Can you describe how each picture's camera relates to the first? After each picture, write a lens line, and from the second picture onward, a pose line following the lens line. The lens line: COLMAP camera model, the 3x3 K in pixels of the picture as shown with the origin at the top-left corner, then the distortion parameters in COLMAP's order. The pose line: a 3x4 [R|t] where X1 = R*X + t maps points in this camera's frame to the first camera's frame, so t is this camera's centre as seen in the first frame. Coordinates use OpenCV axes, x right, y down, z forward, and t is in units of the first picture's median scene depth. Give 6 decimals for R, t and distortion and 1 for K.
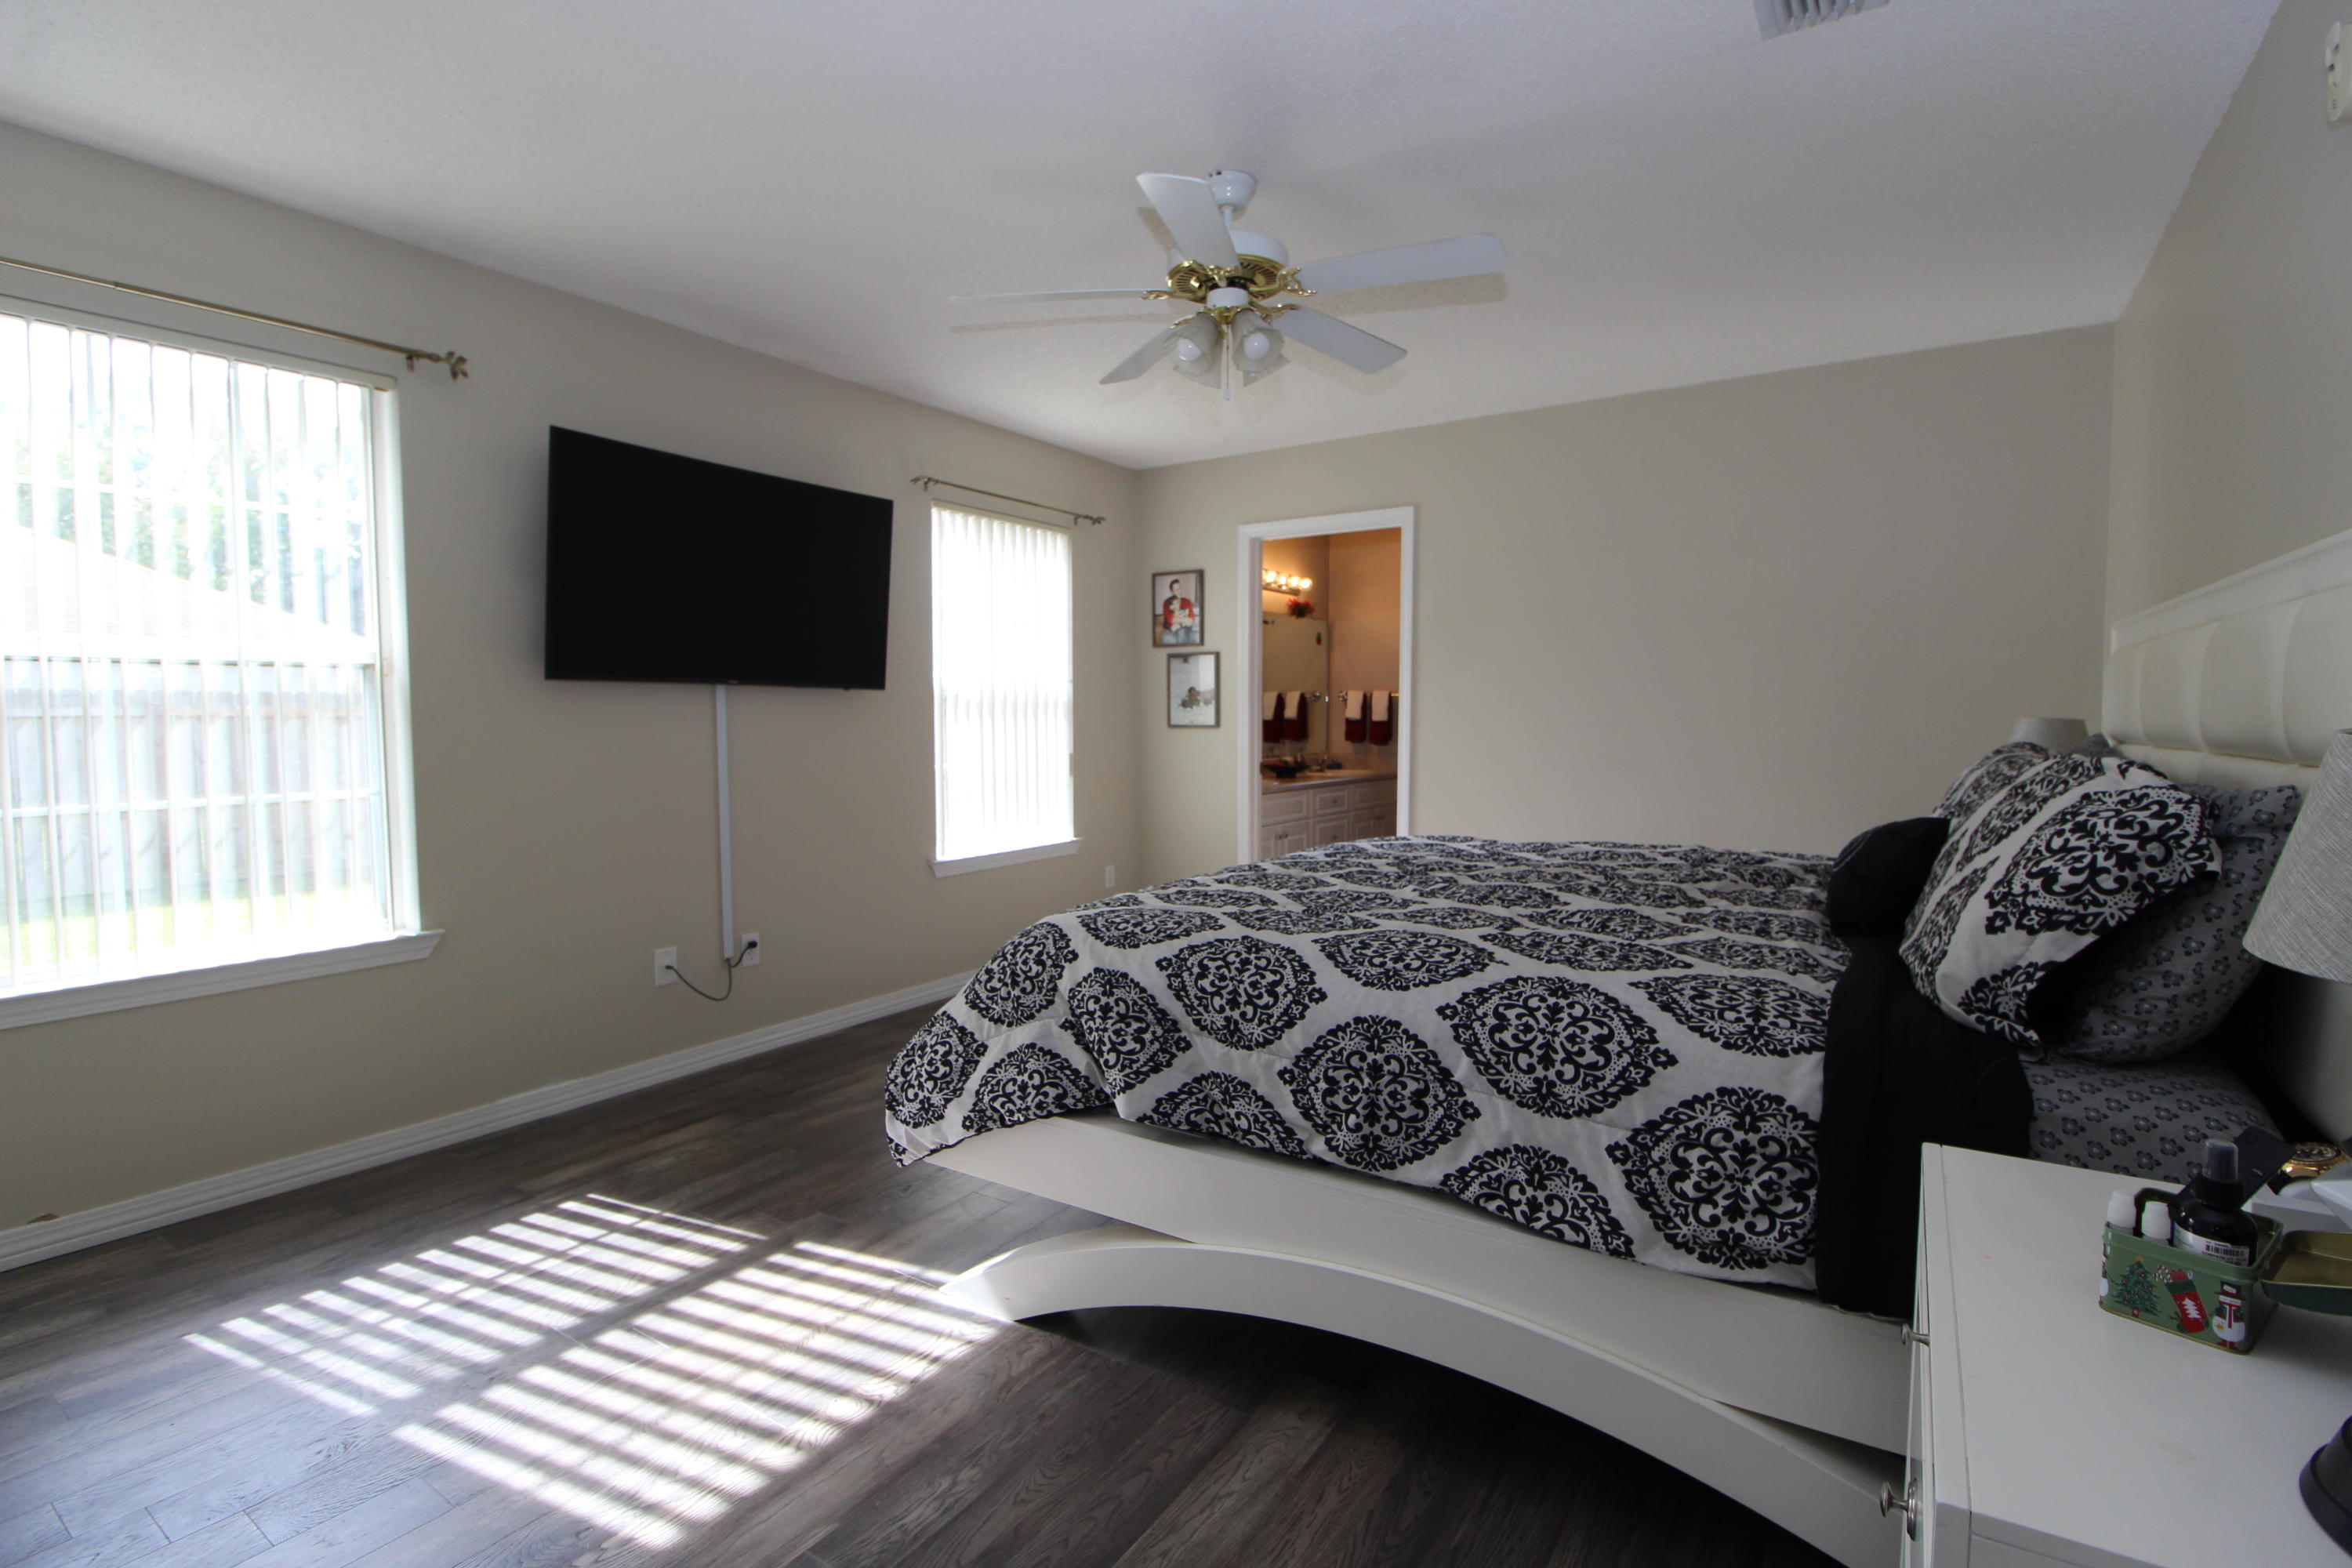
lens RADIAL K [[1082.3, 0, 1193.7], [0, 1082.3, 776.8], [0, 0, 1]] dist [0.001133, -0.016318]
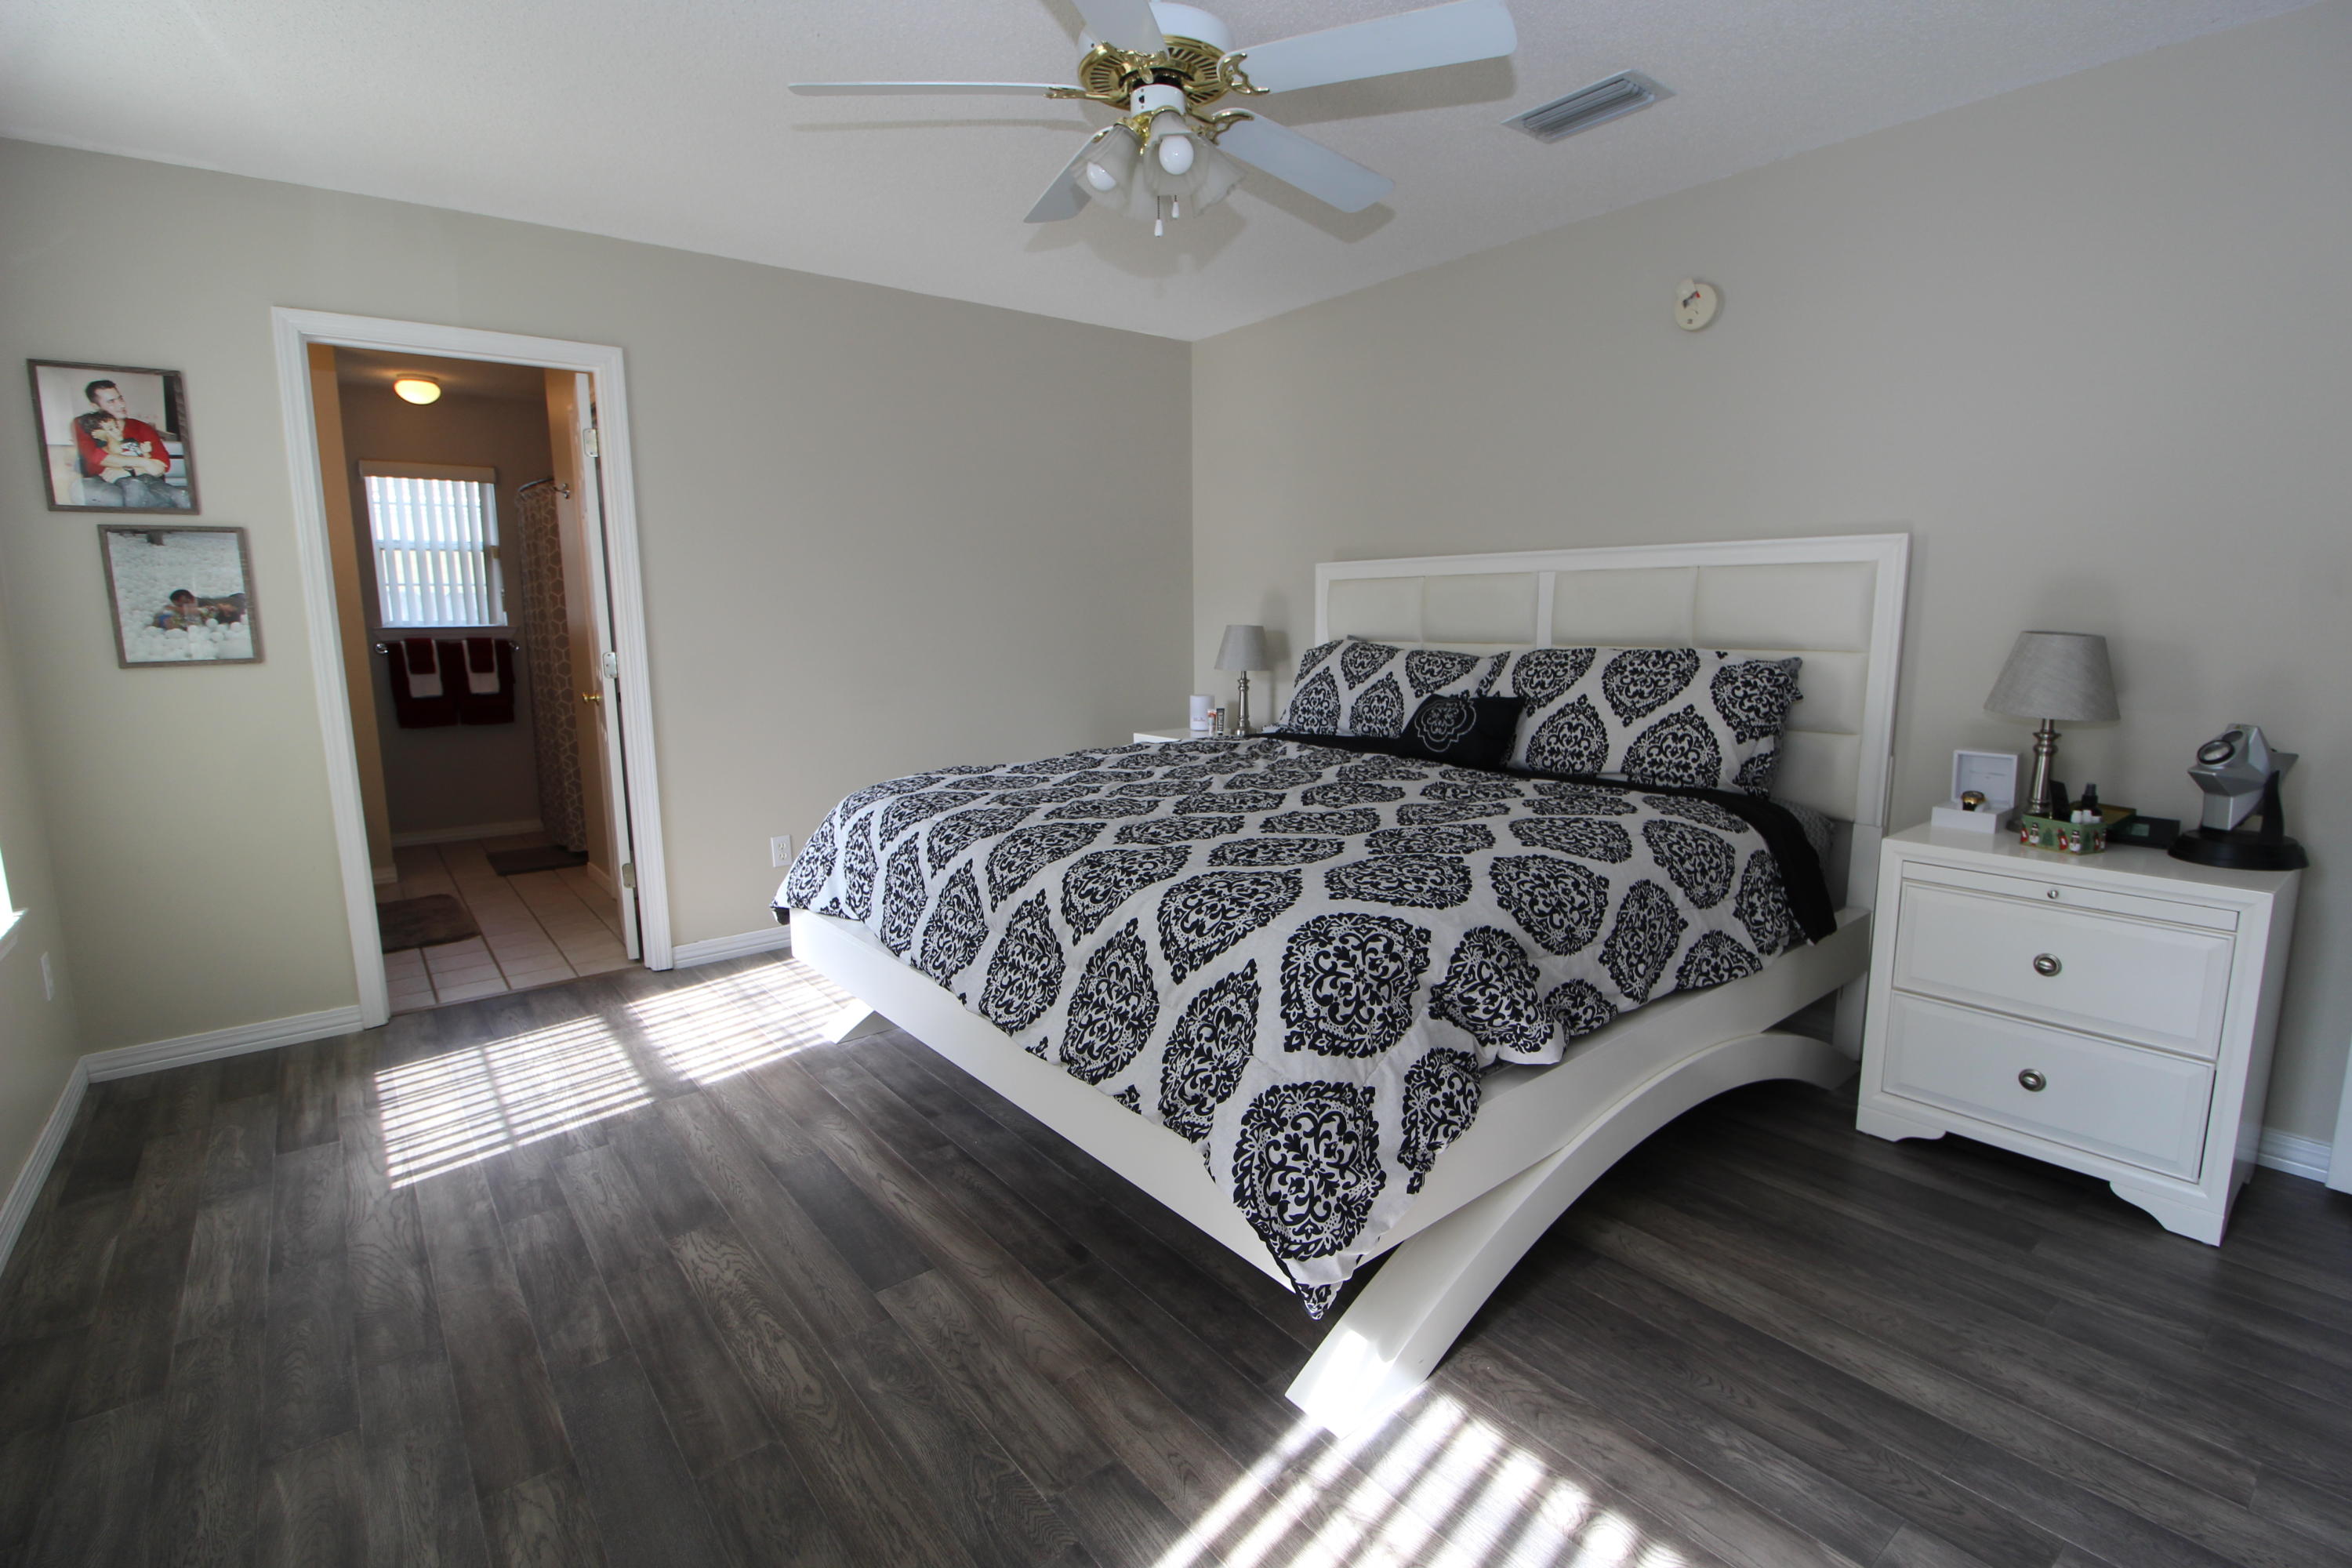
lens RADIAL K [[1087.2, 0, 1192.3], [0, 1087.2, 779.8], [0, 0, 1]] dist [-0.000137, -0.013596]
pose [[0.308908, -0.150597, 0.939093, -0.888311], [0.063382, 0.988449, 0.137663, -0.075724], [-0.948978, 0.016997, 0.314885, 0.852021]]
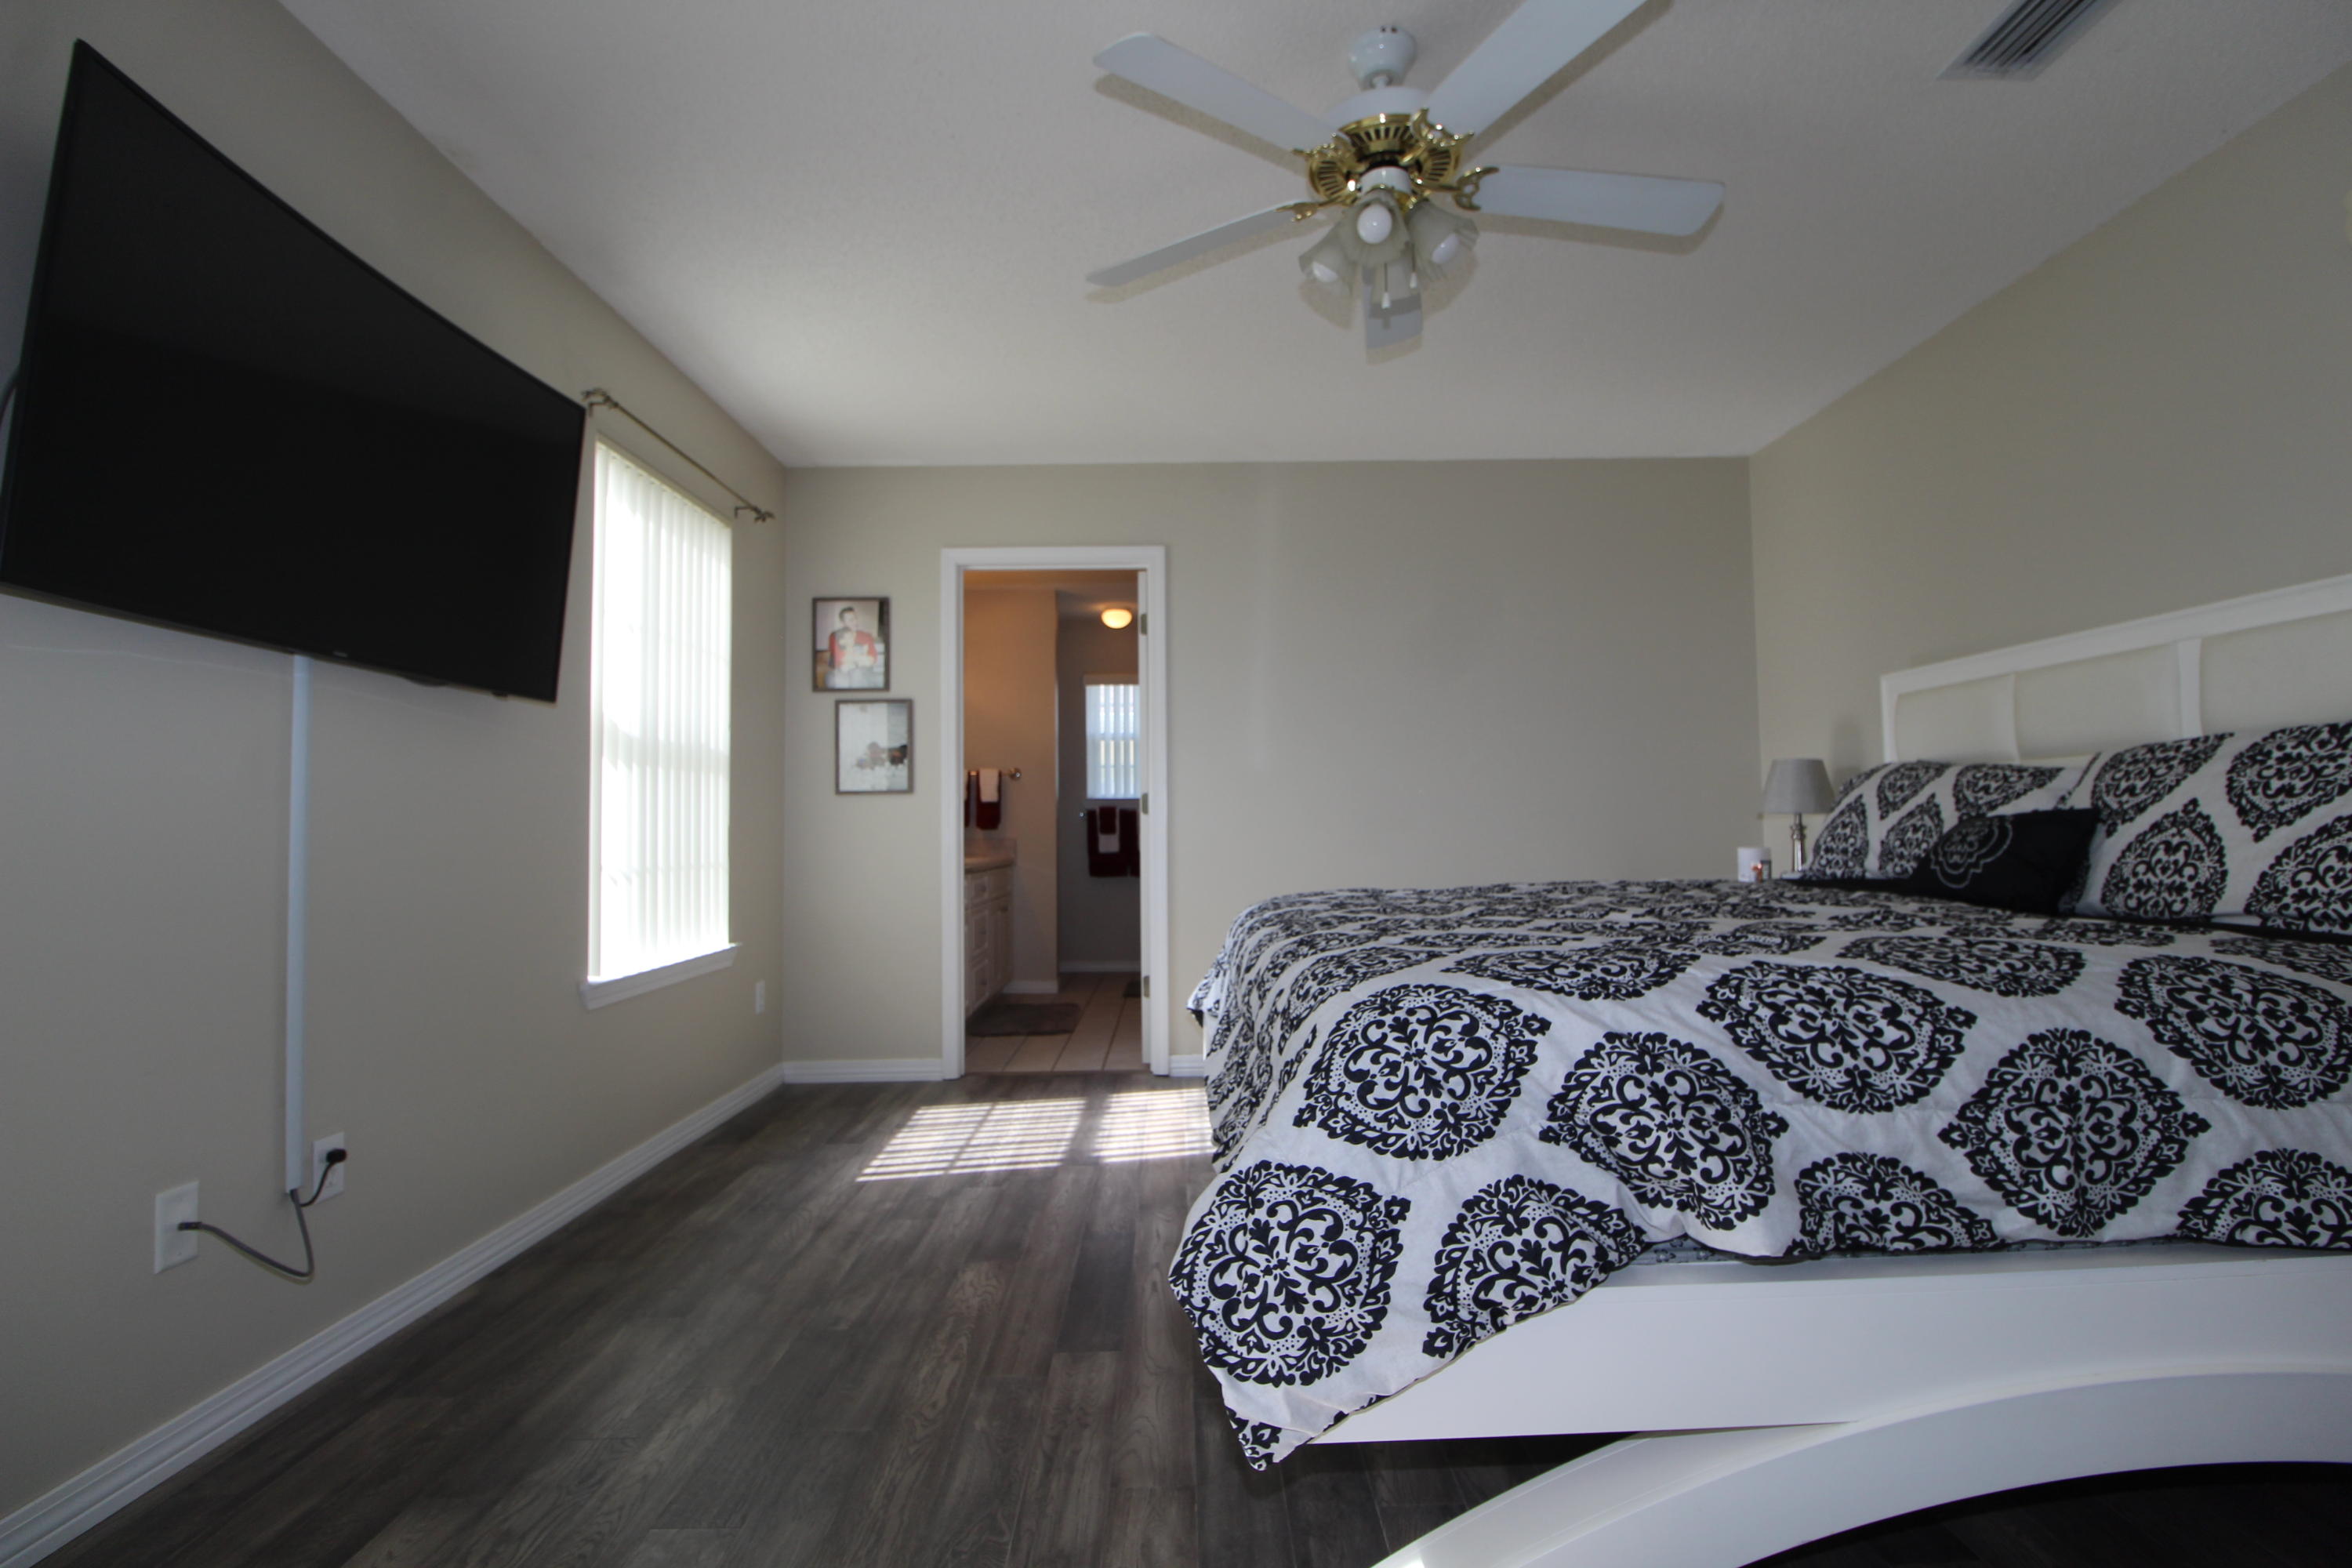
lens RADIAL K [[1084.0, 0, 1190.7], [0, 1084.0, 772.6], [0, 0, 1]] dist [-0.000214, -0.013342]
pose [[0.830738, 0.018231, 0.556365, -0.603597], [0.044965, 0.994000, -0.099711, 0.068868], [-0.554845, 0.107851, 0.824934, 0.538683]]
